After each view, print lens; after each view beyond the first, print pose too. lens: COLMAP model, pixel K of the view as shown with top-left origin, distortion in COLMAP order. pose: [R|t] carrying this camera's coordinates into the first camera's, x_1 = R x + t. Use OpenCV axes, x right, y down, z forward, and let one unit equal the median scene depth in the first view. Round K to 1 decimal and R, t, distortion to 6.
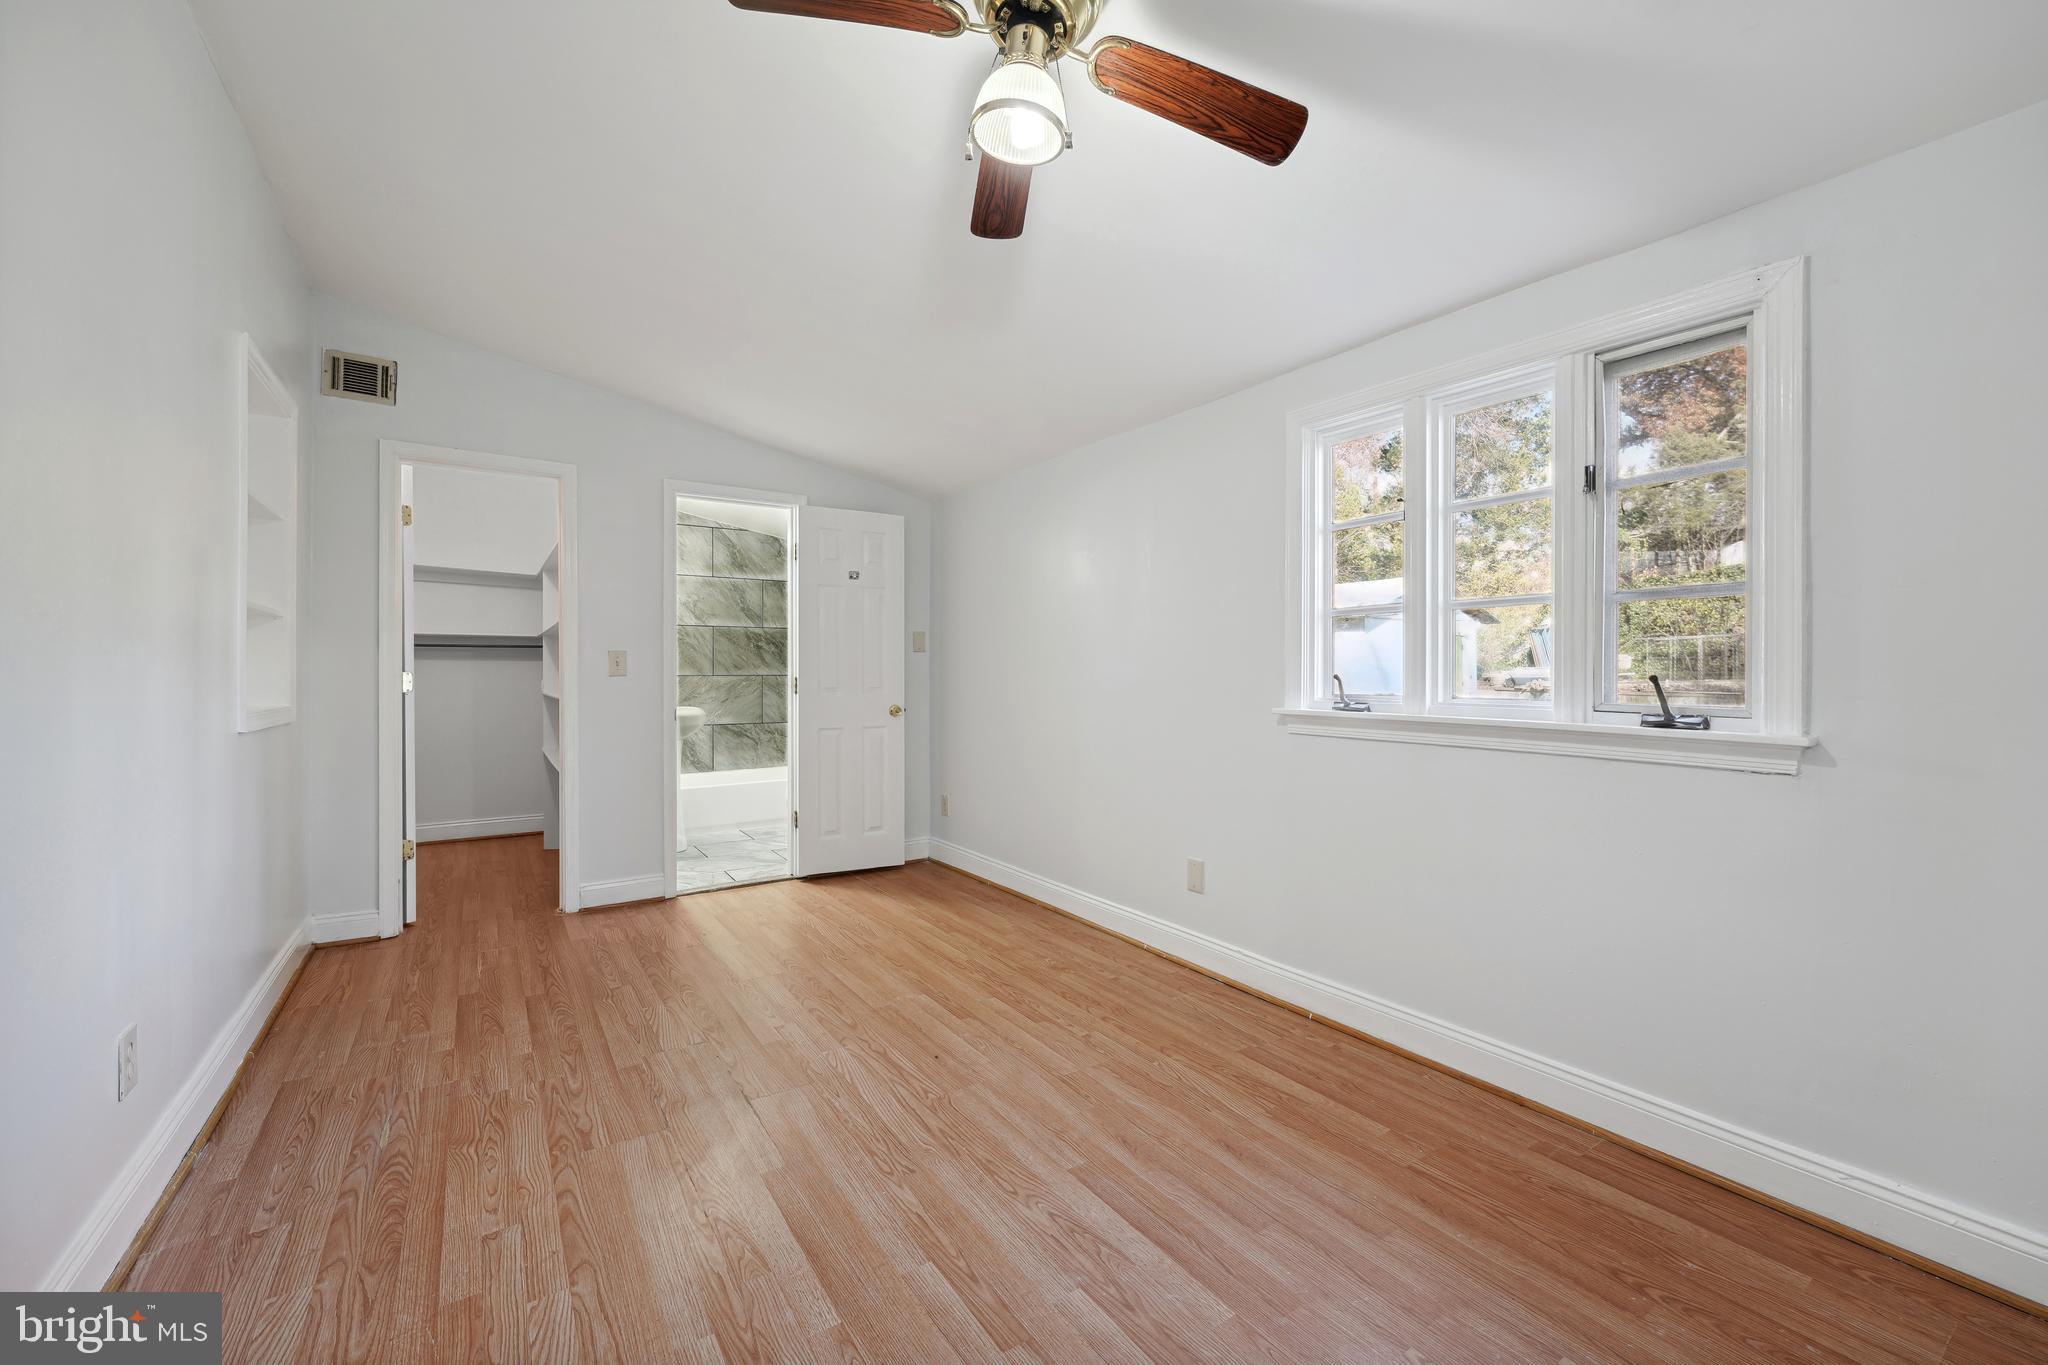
lens RADIAL K [[816.6, 0, 1020.0], [0, 816.6, 676.3], [0, 0, 1]] dist [-0.001818, 0.000064]
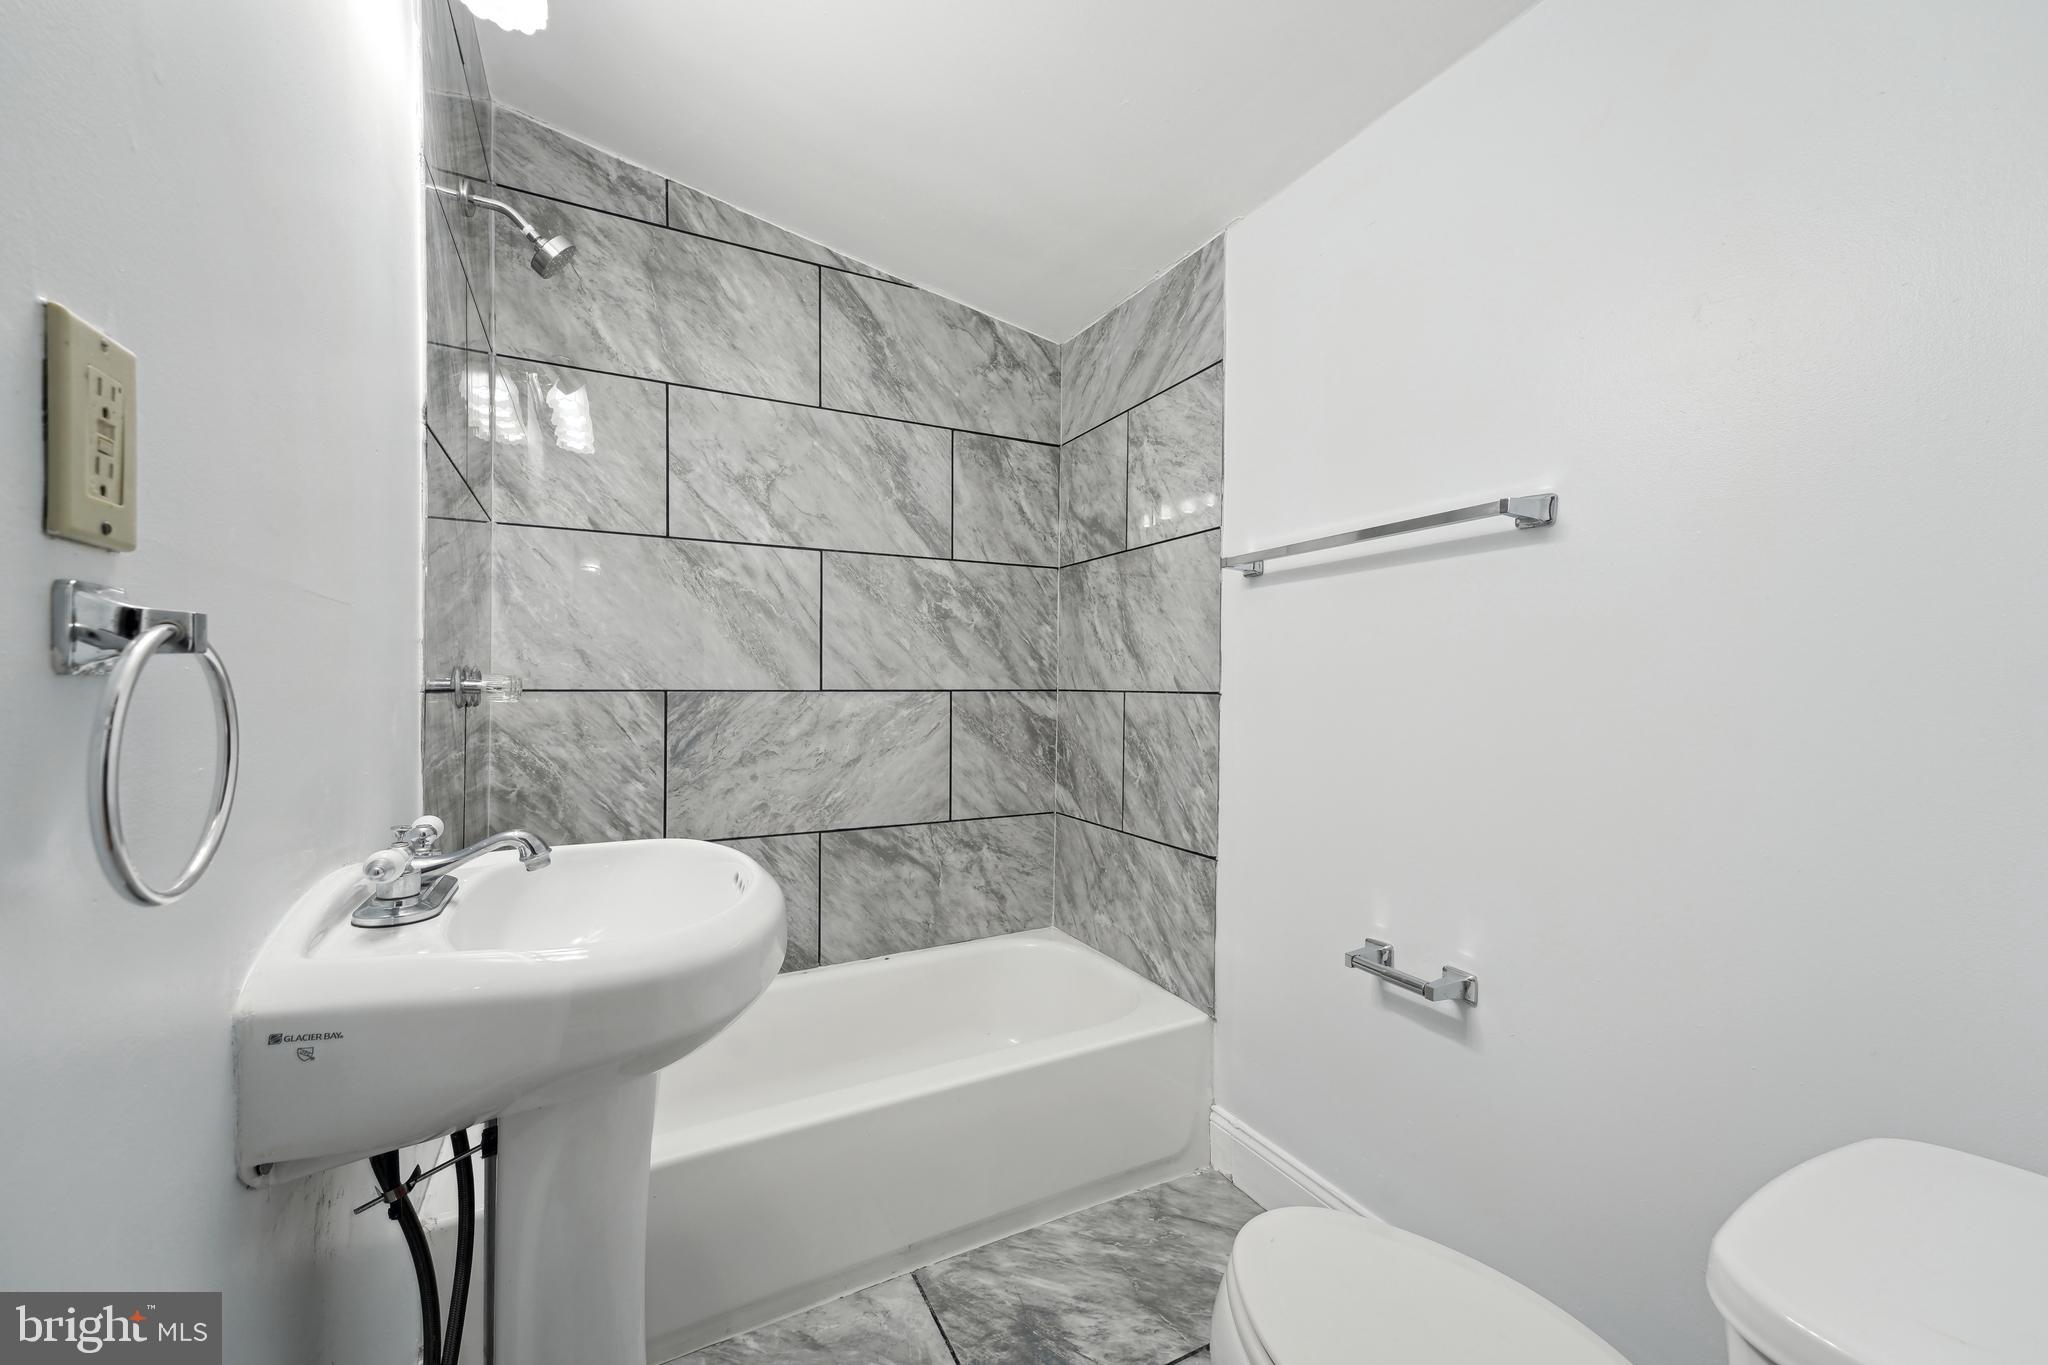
lens RADIAL K [[816.6, 0, 1028.5], [0, 816.6, 683.9], [0, 0, 1]] dist [-0.001818, 0.000064]
pose [[0.994217, 0.000248, -0.107392, -0.244602], [-0.000901, 0.999981, -0.006029, -0.002217], [0.107388, 0.006091, 0.994198, 0.647842]]
